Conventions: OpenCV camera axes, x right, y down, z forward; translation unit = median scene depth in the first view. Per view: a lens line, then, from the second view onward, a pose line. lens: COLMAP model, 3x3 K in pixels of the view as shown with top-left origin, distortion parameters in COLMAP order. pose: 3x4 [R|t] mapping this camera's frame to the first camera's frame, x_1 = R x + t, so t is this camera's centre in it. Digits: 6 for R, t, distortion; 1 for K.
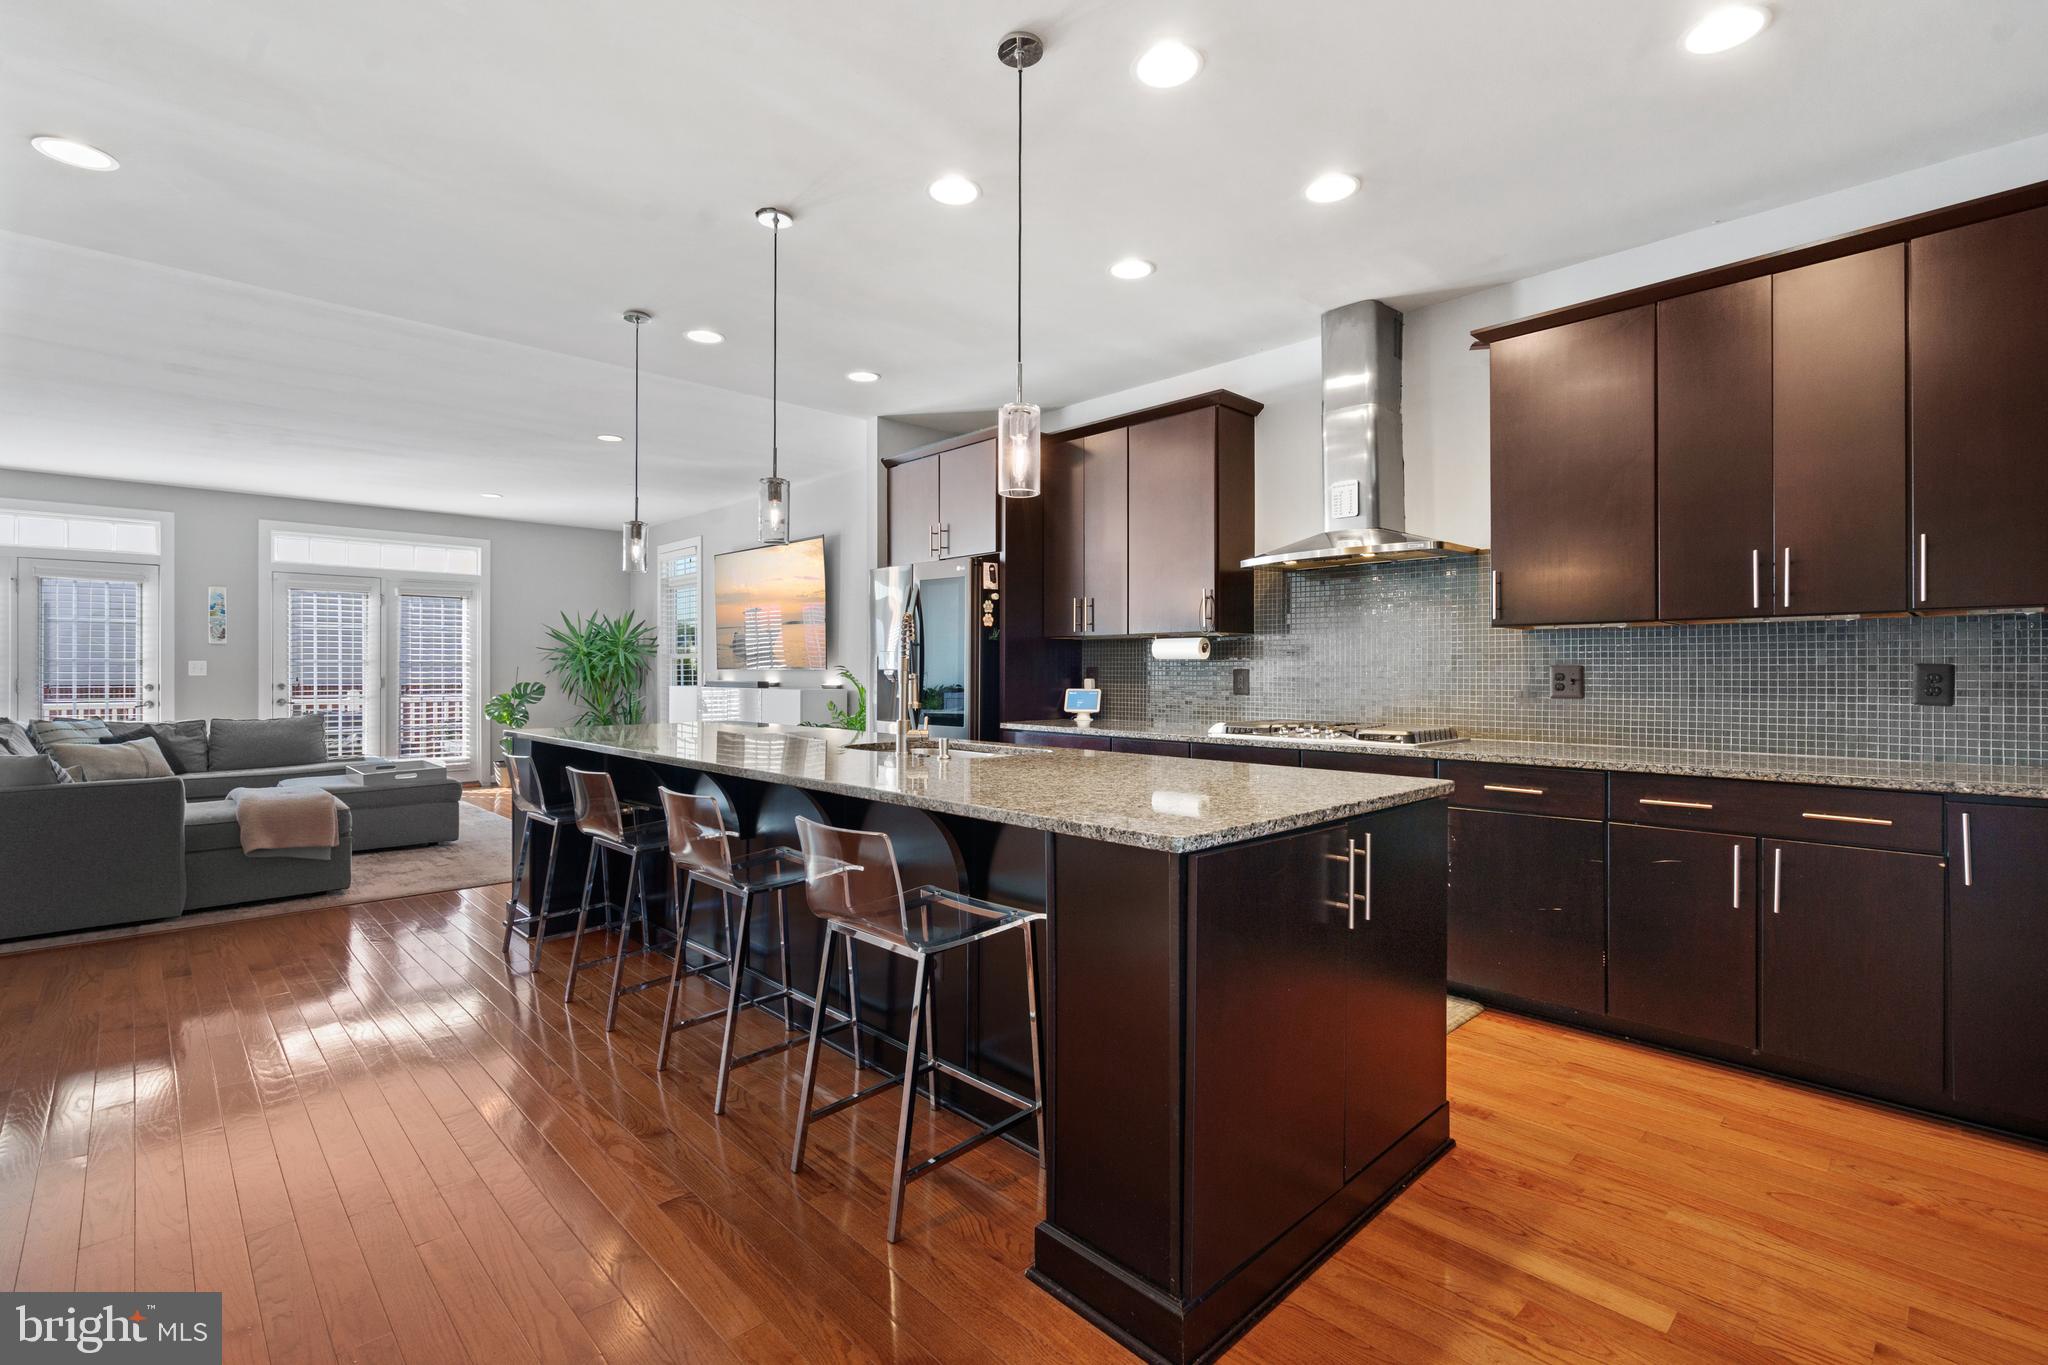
lens RADIAL K [[929.4, 0, 1024.3], [0, 929.4, 676.9], [0, 0, 1]] dist [-0.004977, 0.000151]
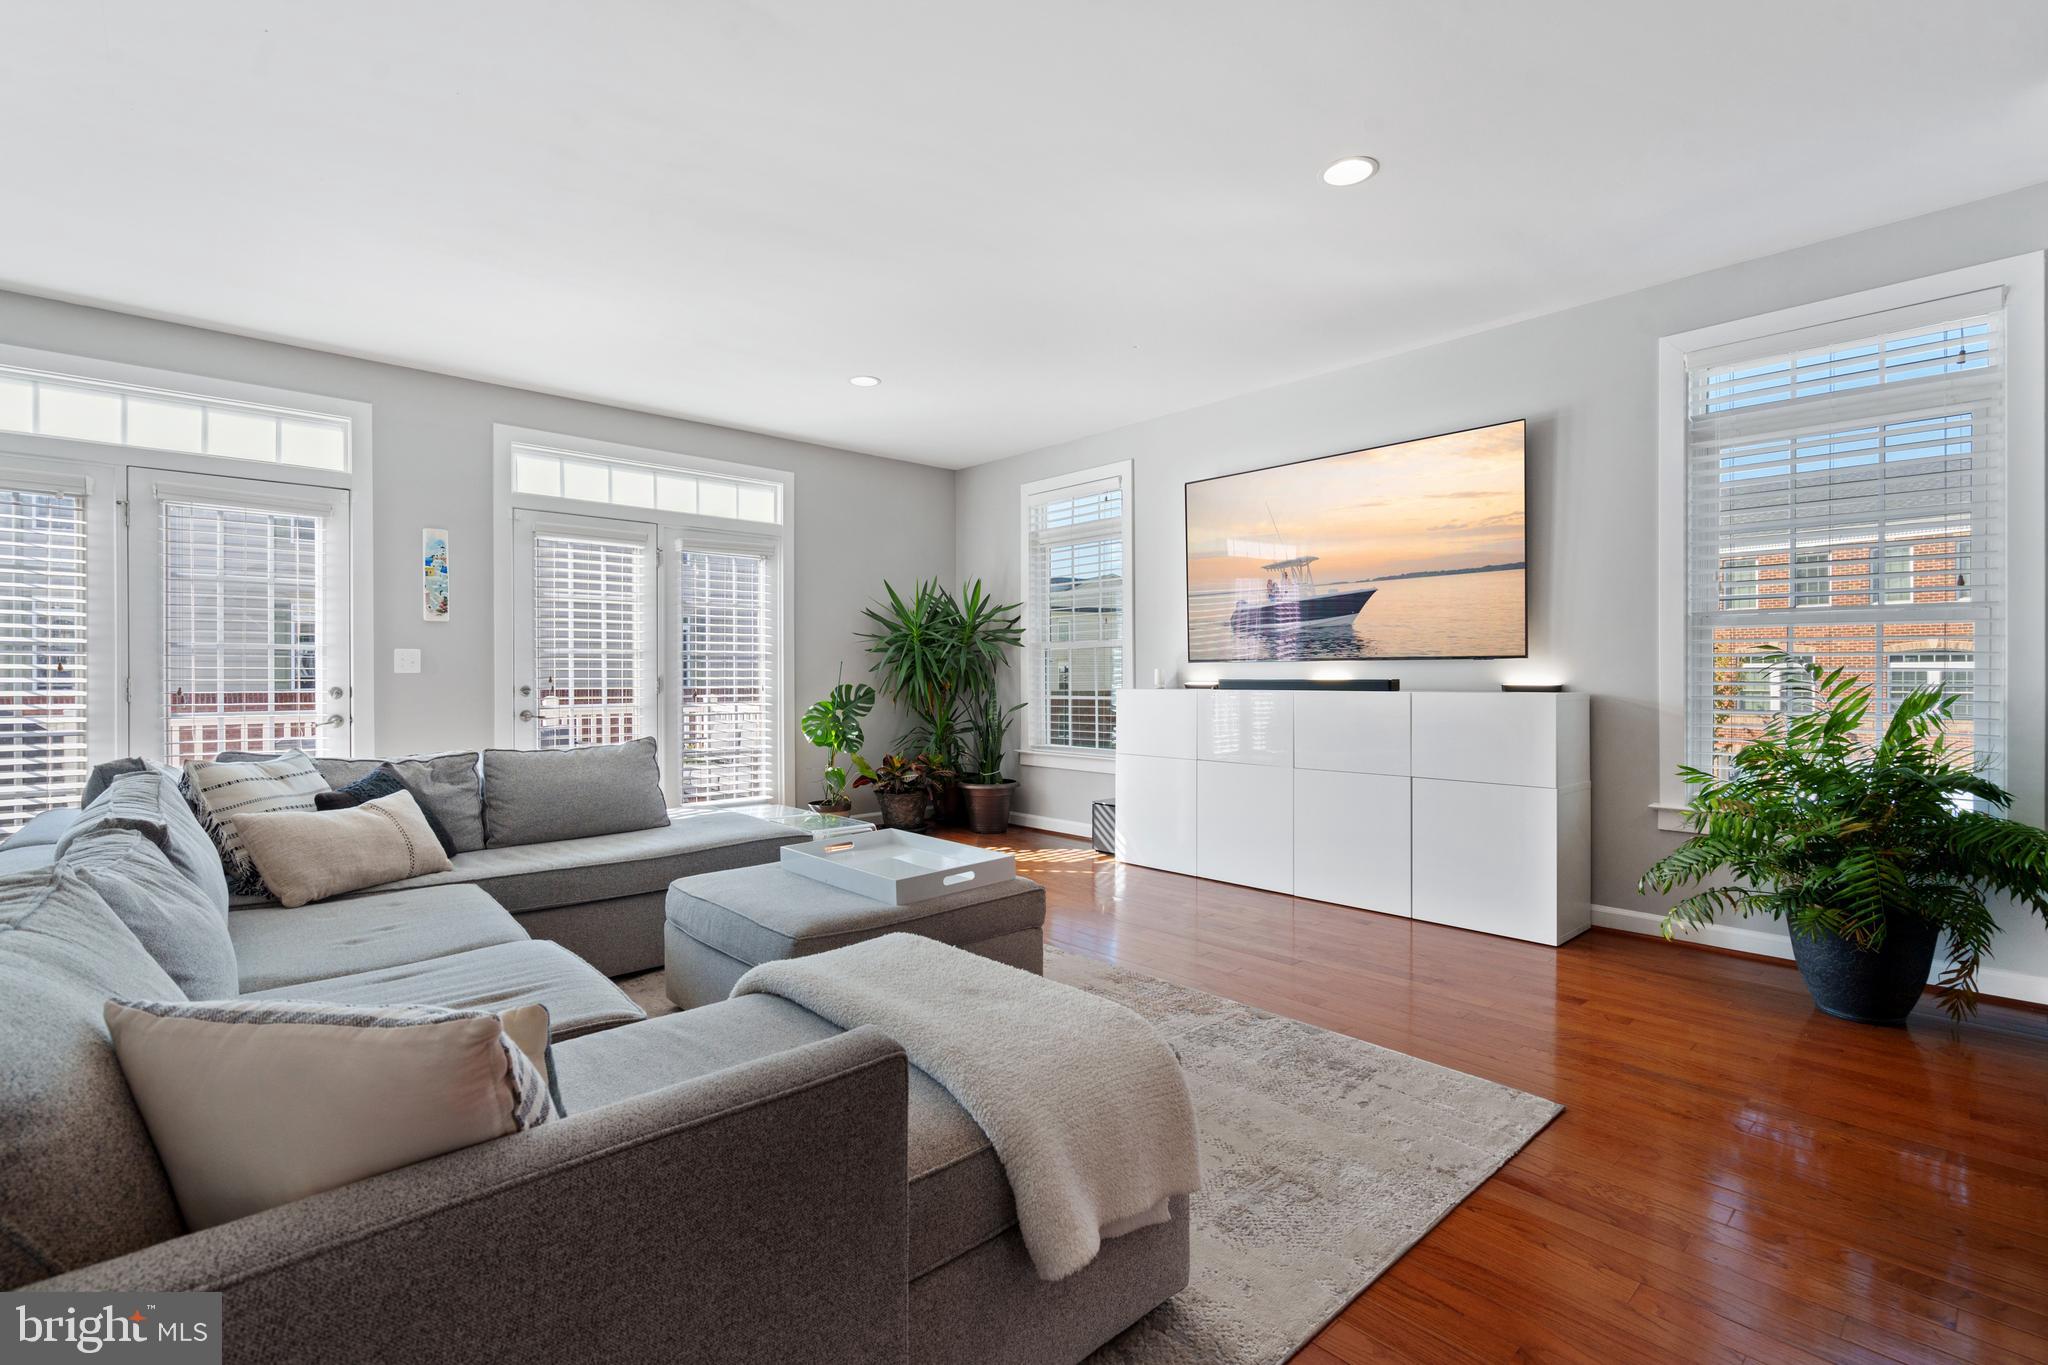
lens RADIAL K [[929.4, 0, 1024.2], [0, 929.4, 681.8], [0, 0, 1]] dist [-0.004977, 0.000151]
pose [[0.999545, -0.003954, -0.029910, -0.456928], [0.003892, 0.999990, -0.002142, 0.007006], [0.029918, 0.002025, 0.999550, 0.392147]]
